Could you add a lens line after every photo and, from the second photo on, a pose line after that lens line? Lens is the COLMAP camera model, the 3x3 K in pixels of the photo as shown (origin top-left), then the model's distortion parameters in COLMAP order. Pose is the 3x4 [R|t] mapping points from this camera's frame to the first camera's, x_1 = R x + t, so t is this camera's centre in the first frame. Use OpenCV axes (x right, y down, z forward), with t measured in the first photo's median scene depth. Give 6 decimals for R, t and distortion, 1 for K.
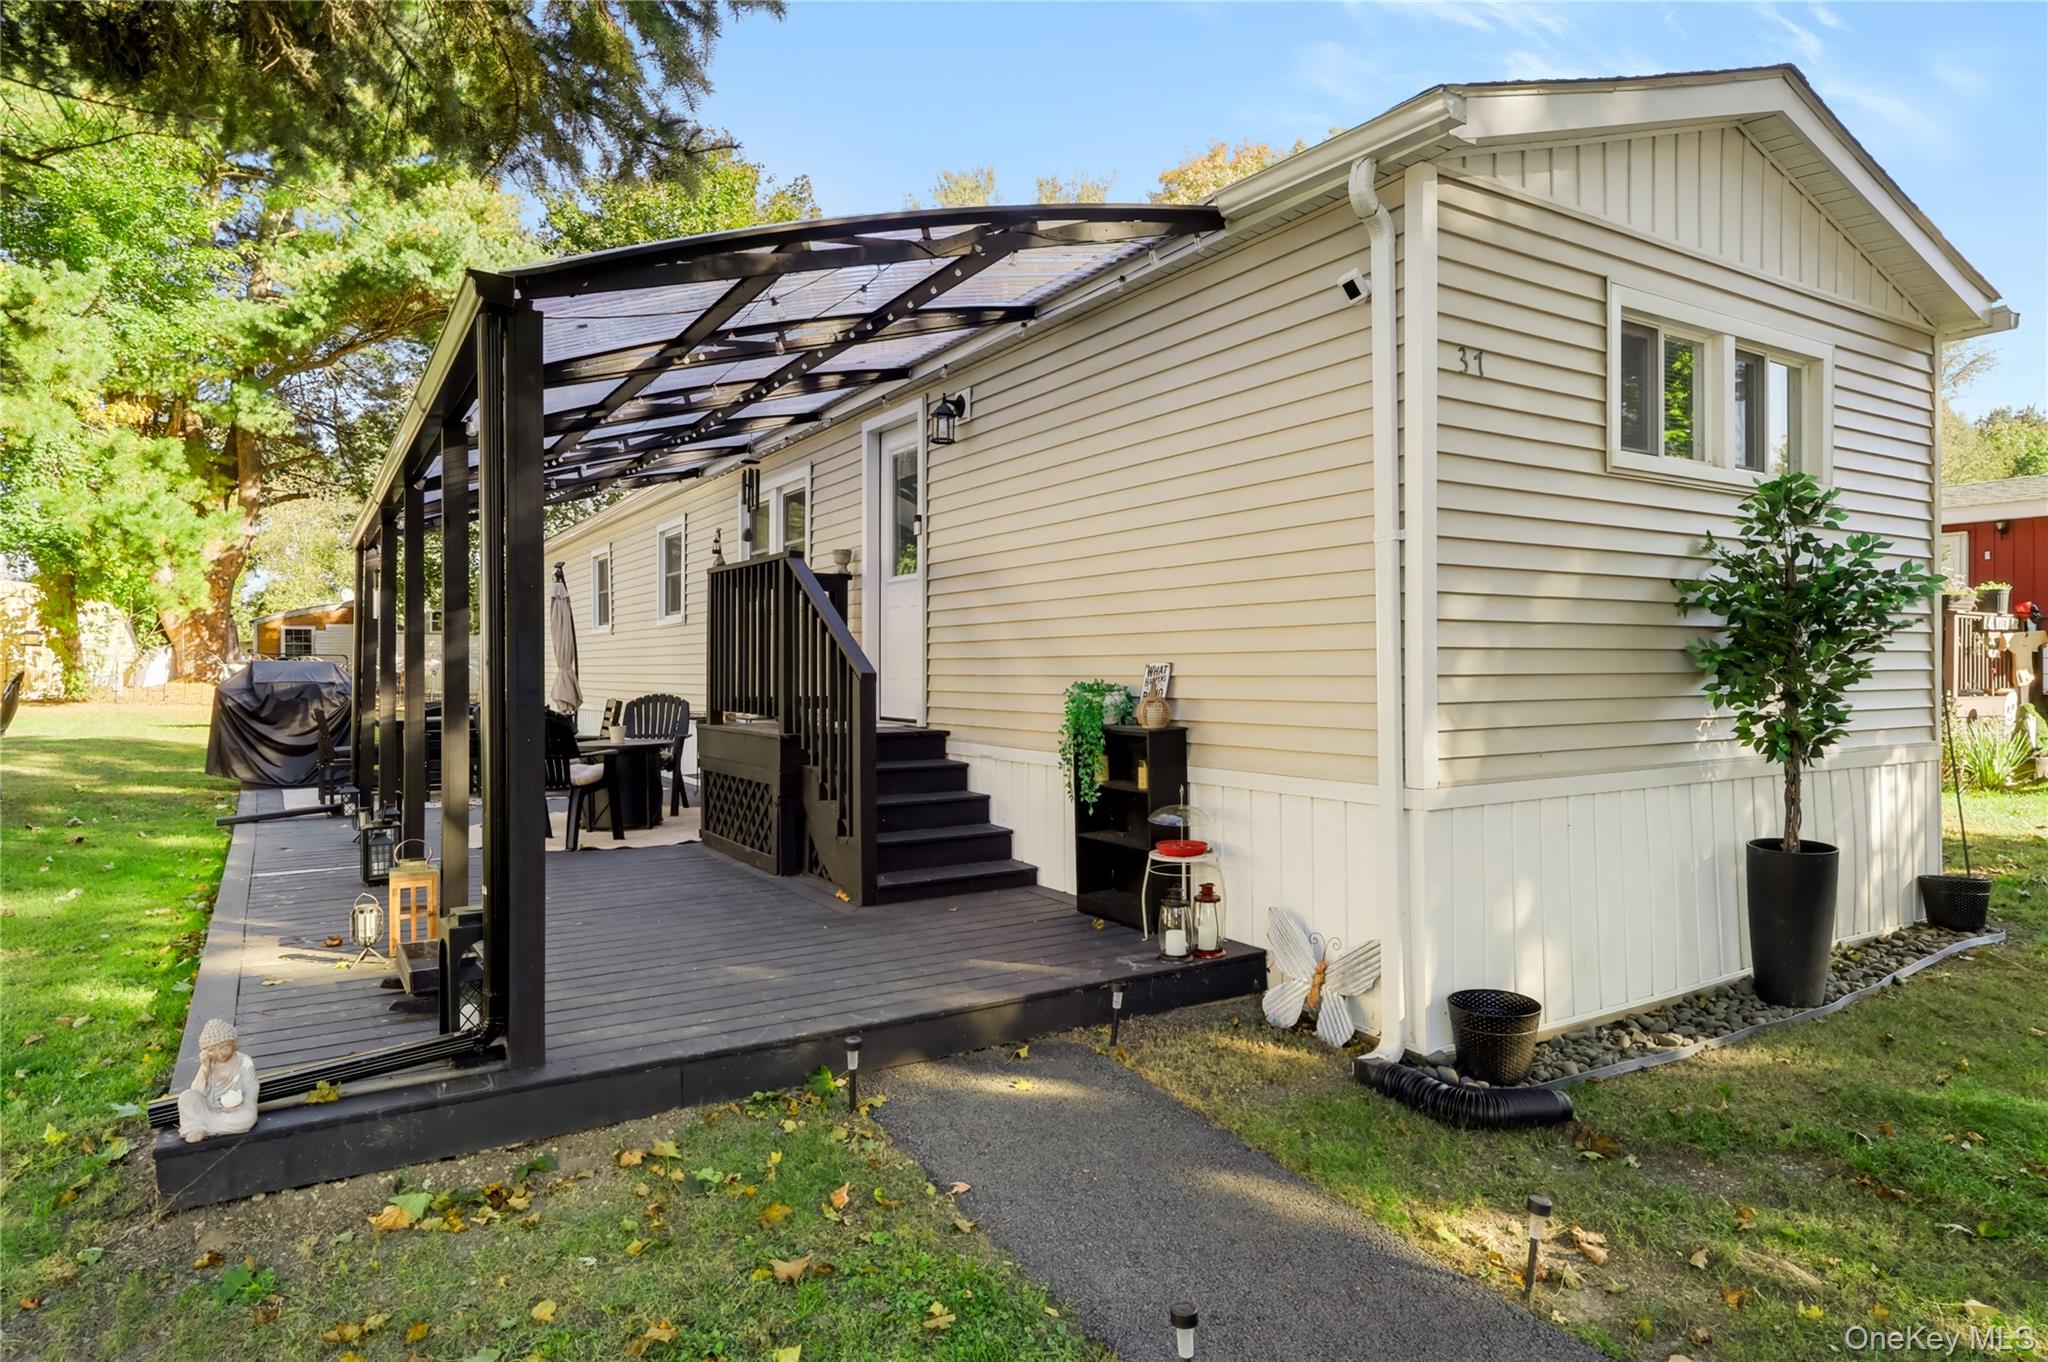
lens RADIAL K [[1195.1, 0, 1044.5], [0, 1195.1, 648.5], [0, 0, 1]] dist [0.006838, -0.001205]
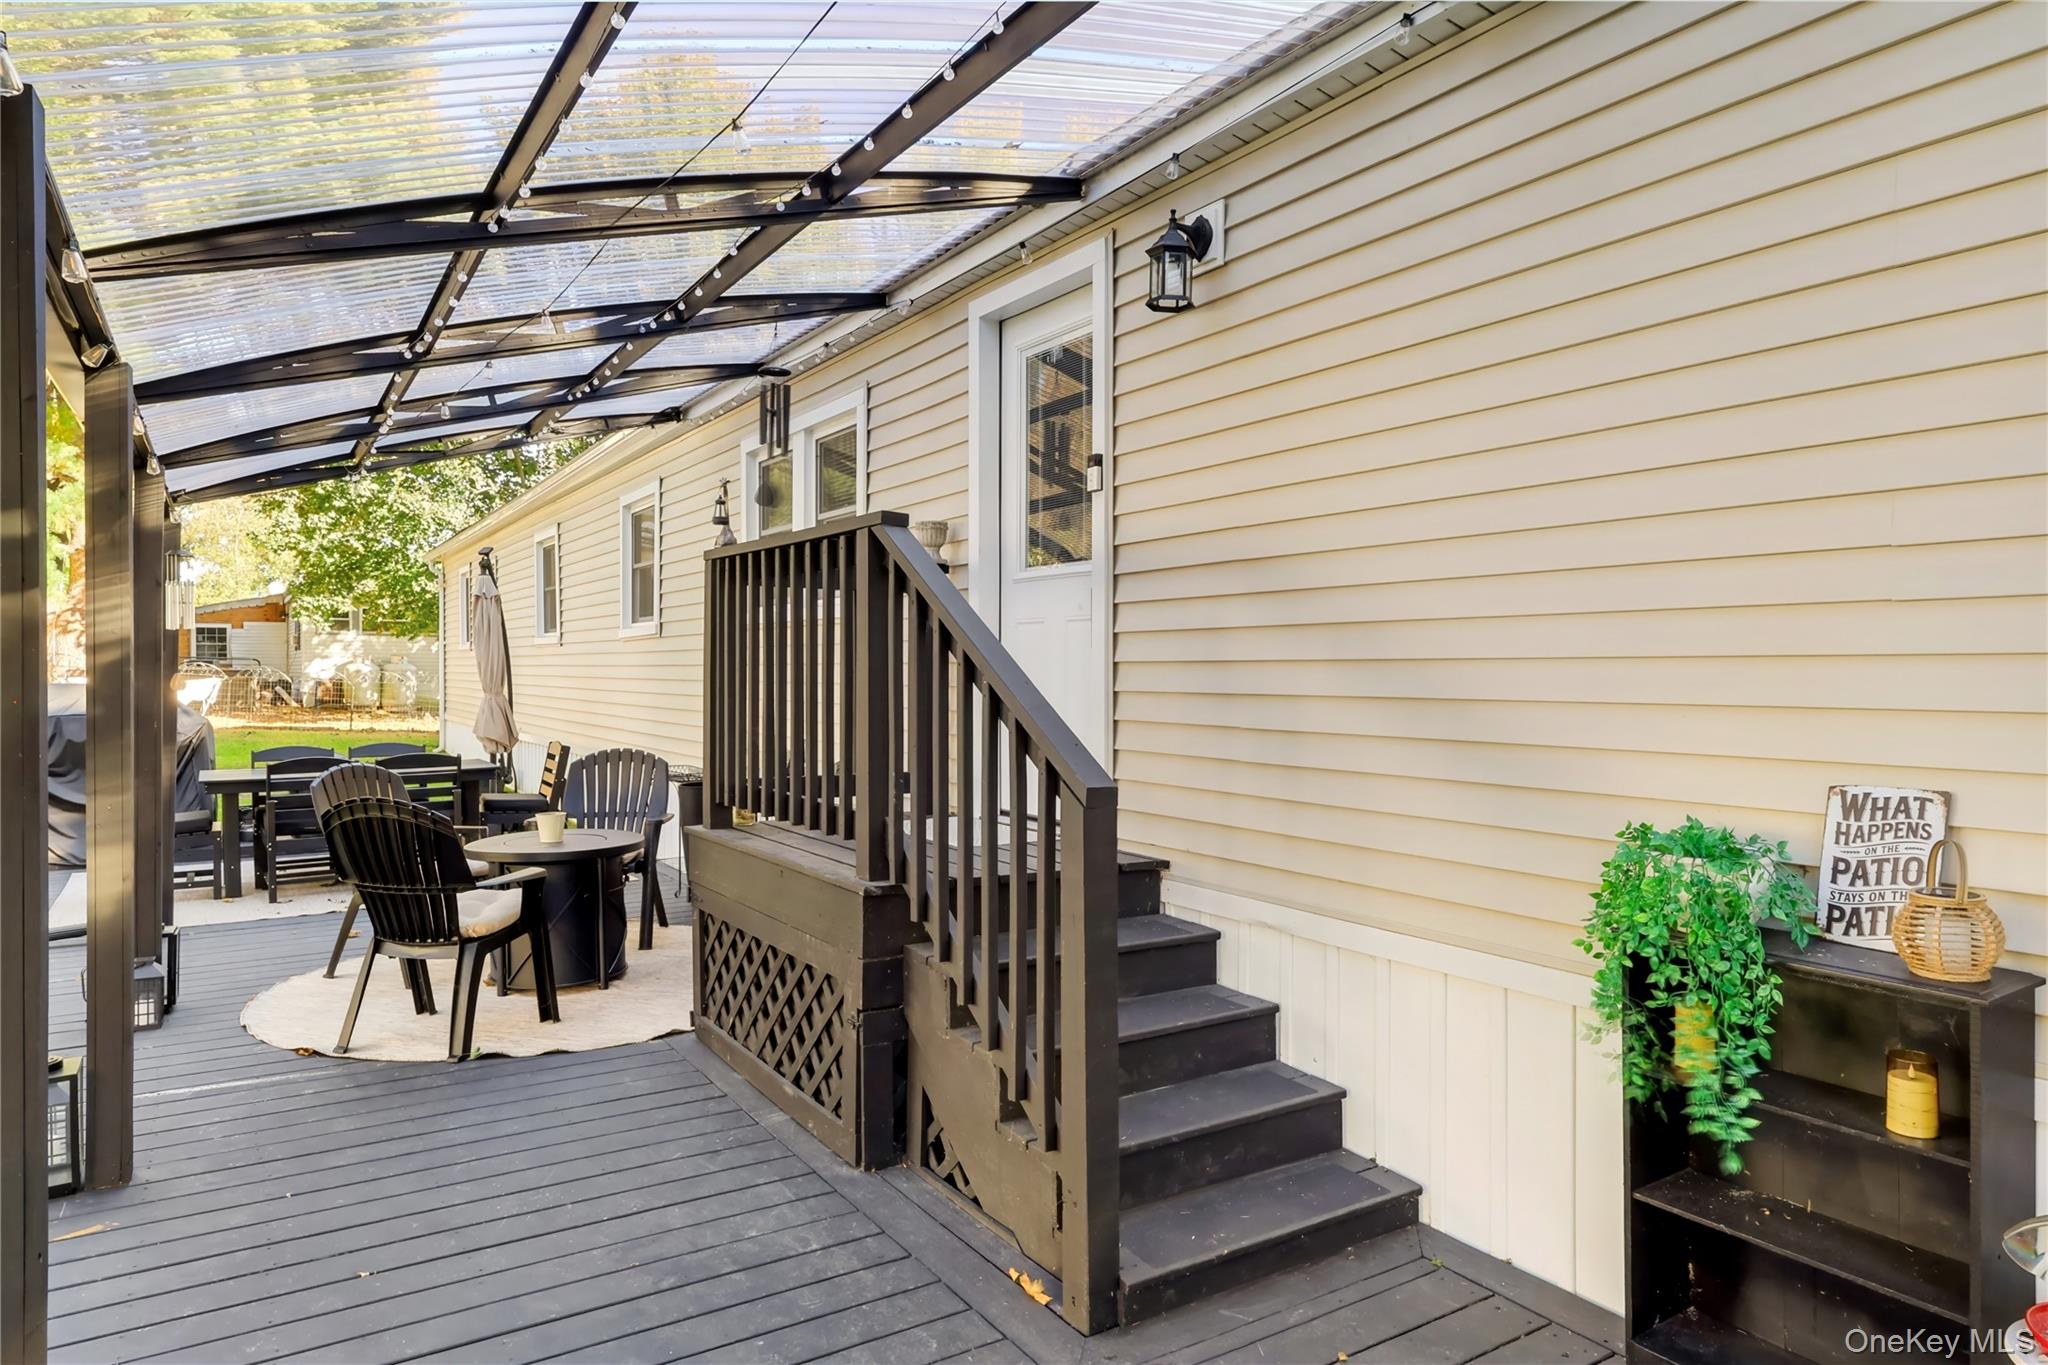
lens RADIAL K [[1195.1, 0, 1013.8], [0, 1195.1, 670.5], [0, 0, 1]] dist [0.006838, -0.001205]
pose [[0.999966, 0.008036, 0.001993, -0.132965], [-0.008073, 0.999779, 0.019396, -0.021838], [-0.001837, -0.019412, 0.999810, 0.421055]]
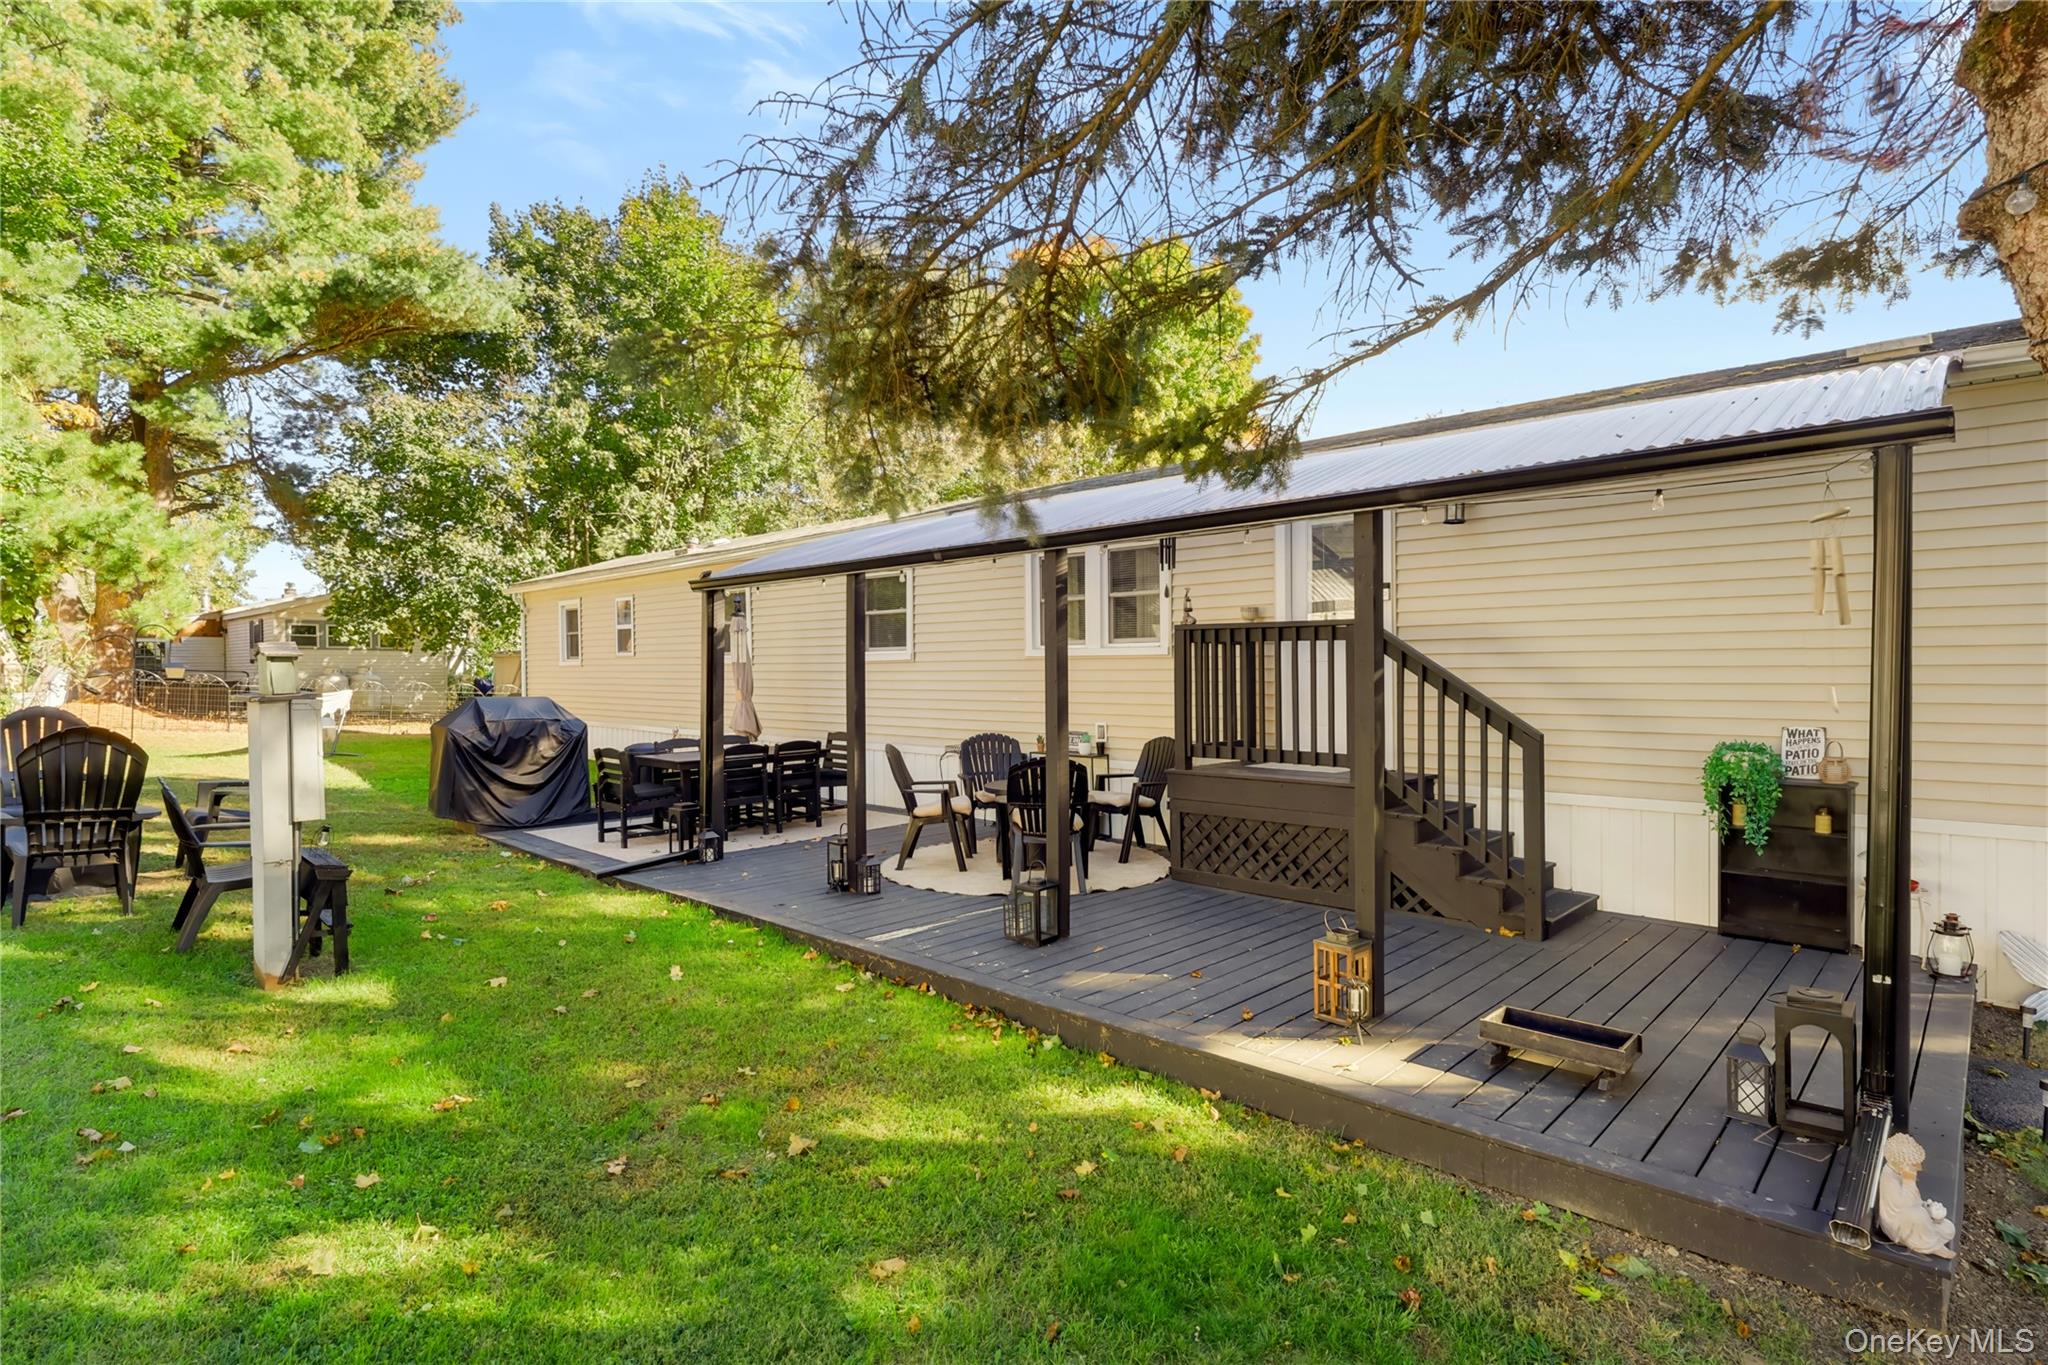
lens RADIAL K [[1032.1, 0, 978.4], [0, 1032.1, 662.9], [0, 0, 1]] dist [0.004828, -0.000417]
pose [[0.970172, 0.005199, 0.242361, -0.664113], [-0.007190, 0.999947, 0.007333, -0.037185], [-0.242310, -0.008857, 0.970159, 0.132901]]
